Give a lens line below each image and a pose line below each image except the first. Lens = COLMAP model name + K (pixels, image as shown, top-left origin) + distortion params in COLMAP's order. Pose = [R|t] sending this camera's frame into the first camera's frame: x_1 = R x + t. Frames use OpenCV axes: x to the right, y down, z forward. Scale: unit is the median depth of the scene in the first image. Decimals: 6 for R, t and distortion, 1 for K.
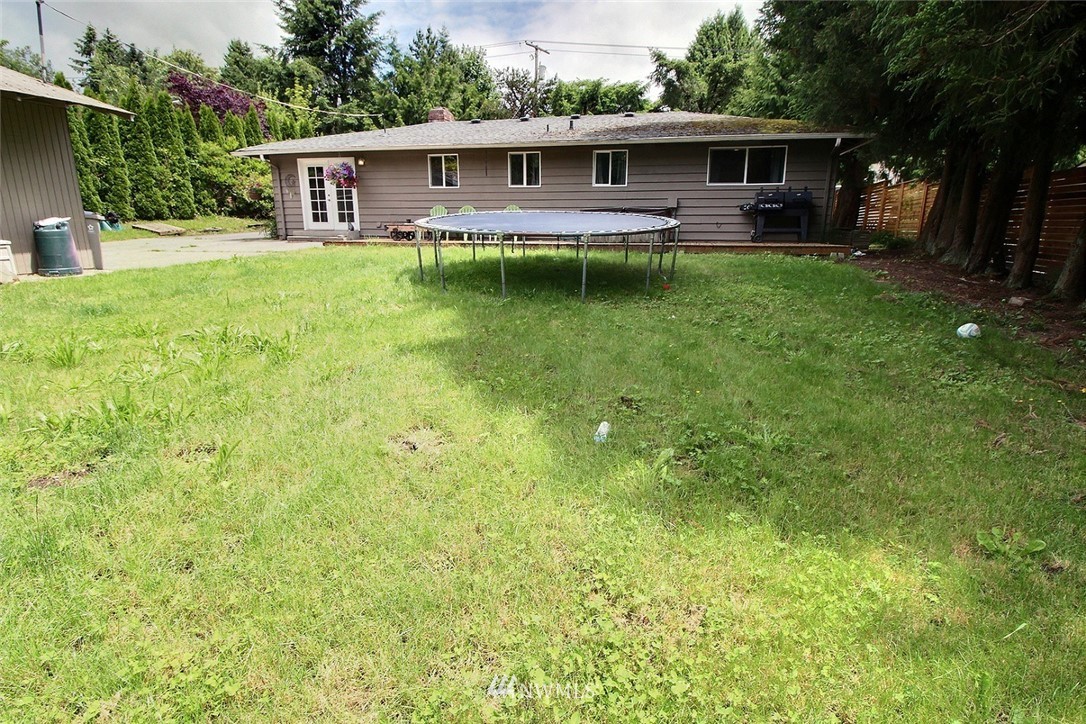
lens RADIAL K [[531.2, 0, 551.4], [0, 531.2, 356.6], [0, 0, 1]] dist [0.002521, -0.013166]
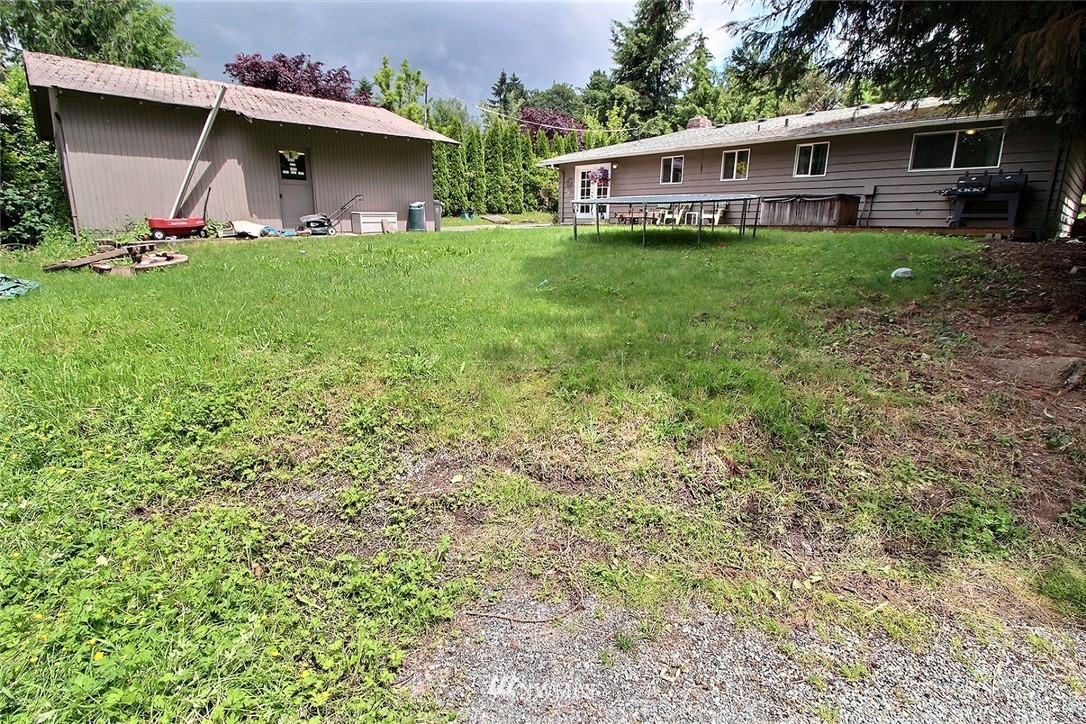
lens RADIAL K [[531.2, 0, 551.4], [0, 531.2, 356.6], [0, 0, 1]] dist [0.002521, -0.013166]
pose [[0.830684, 0.141173, -0.538549, 0.234099], [-0.146684, 0.988636, 0.032905, 0.063587], [0.537074, 0.051663, 0.841952, -0.132318]]
